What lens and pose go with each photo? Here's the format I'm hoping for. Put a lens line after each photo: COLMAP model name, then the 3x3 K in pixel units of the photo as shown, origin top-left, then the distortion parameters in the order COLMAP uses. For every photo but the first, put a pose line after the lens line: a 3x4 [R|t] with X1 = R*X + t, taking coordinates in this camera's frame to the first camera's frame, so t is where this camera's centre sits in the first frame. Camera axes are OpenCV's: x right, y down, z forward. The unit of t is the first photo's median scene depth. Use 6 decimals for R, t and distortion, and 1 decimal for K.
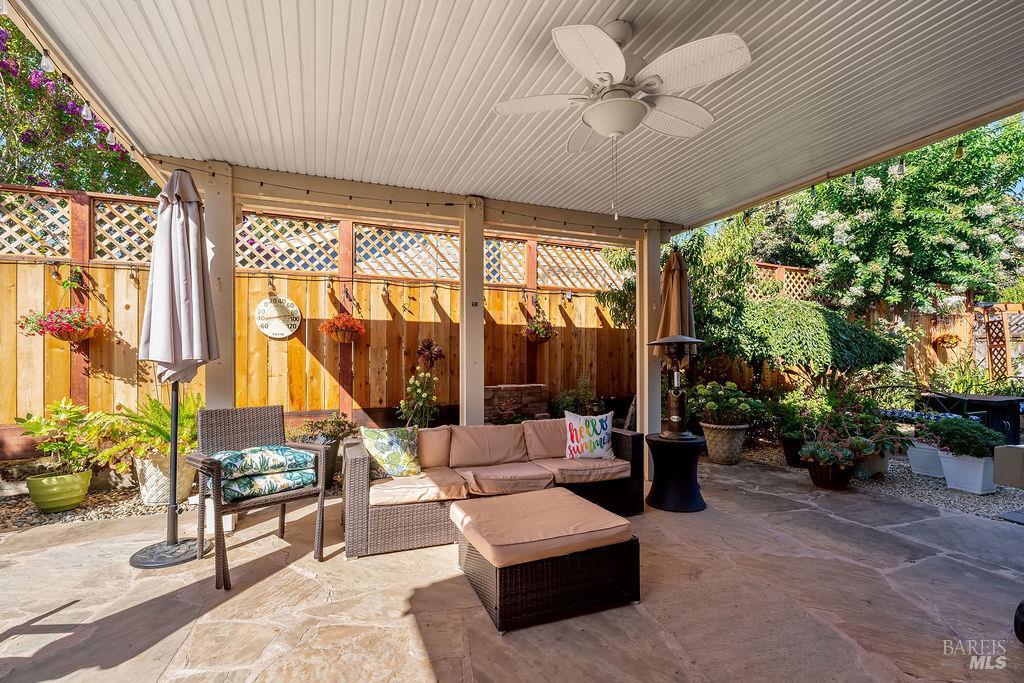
lens RADIAL K [[472.8, 0, 506.3], [0, 472.8, 358.0], [0, 0, 1]] dist [-0.000745, 0.000234]
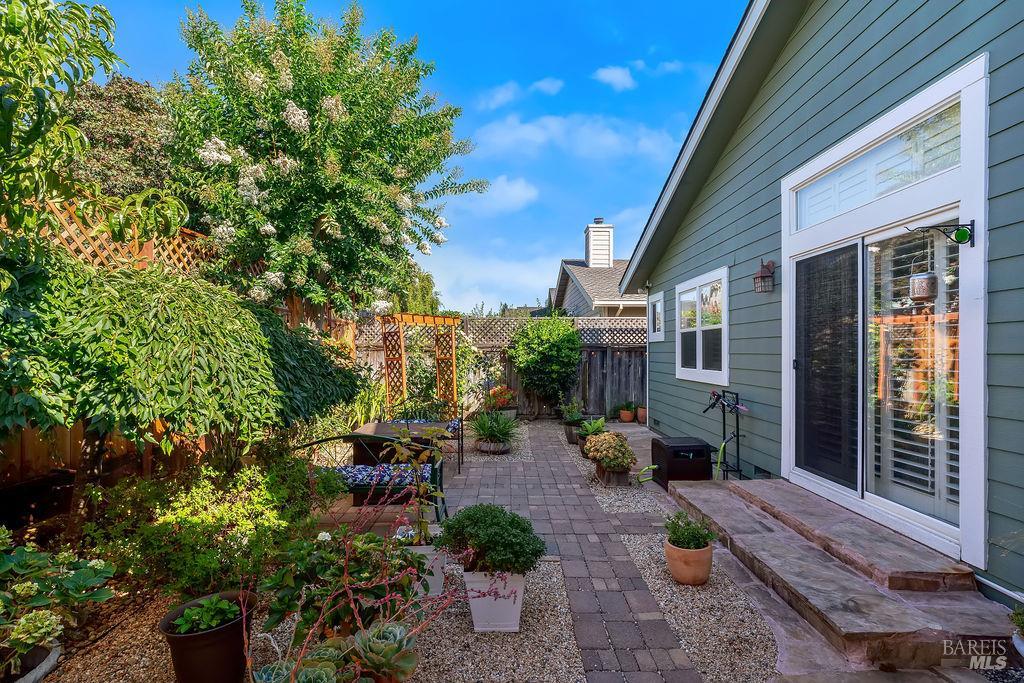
lens RADIAL K [[496.0, 0, 508.2], [0, 496.0, 352.6], [0, 0, 1]] dist [0.004160, 0.001287]
pose [[0.385475, -0.004053, 0.922710, 0.244465], [0.007816, 0.999969, 0.001128, -0.040721], [-0.922685, 0.006777, 0.385494, 0.452227]]
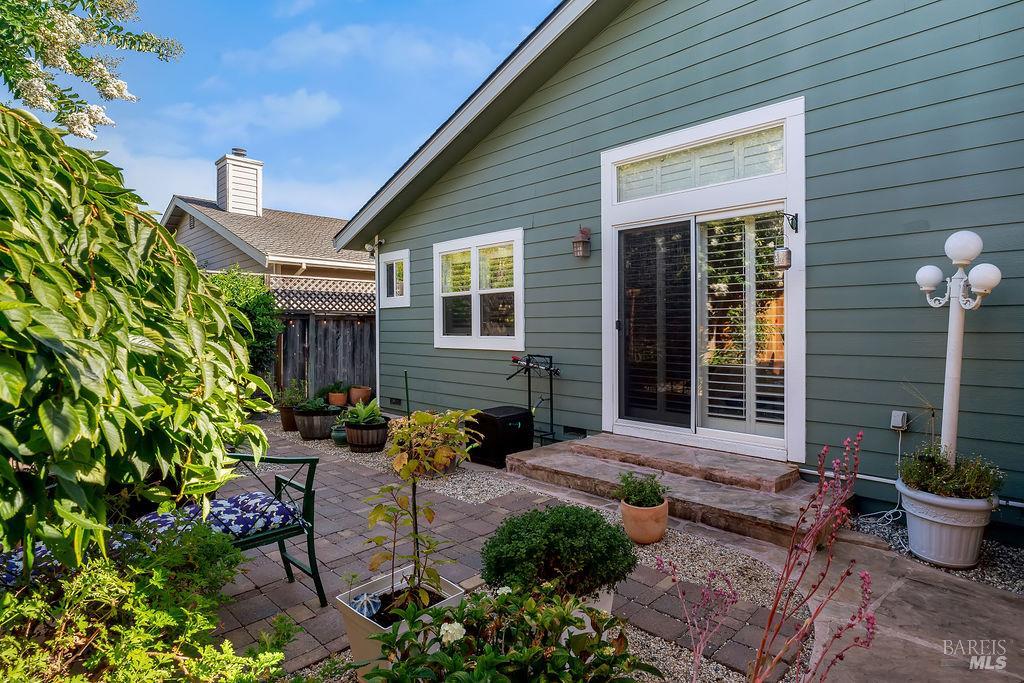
lens RADIAL K [[549.3, 0, 512.9], [0, 549.3, 336.5], [0, 0, 1]] dist [-0.016167, -0.000200]
pose [[-0.425462, -0.008095, 0.904940, 0.302694], [0.009494, 0.999865, 0.013408, -0.027159], [-0.904926, 0.014296, -0.425328, 0.666496]]
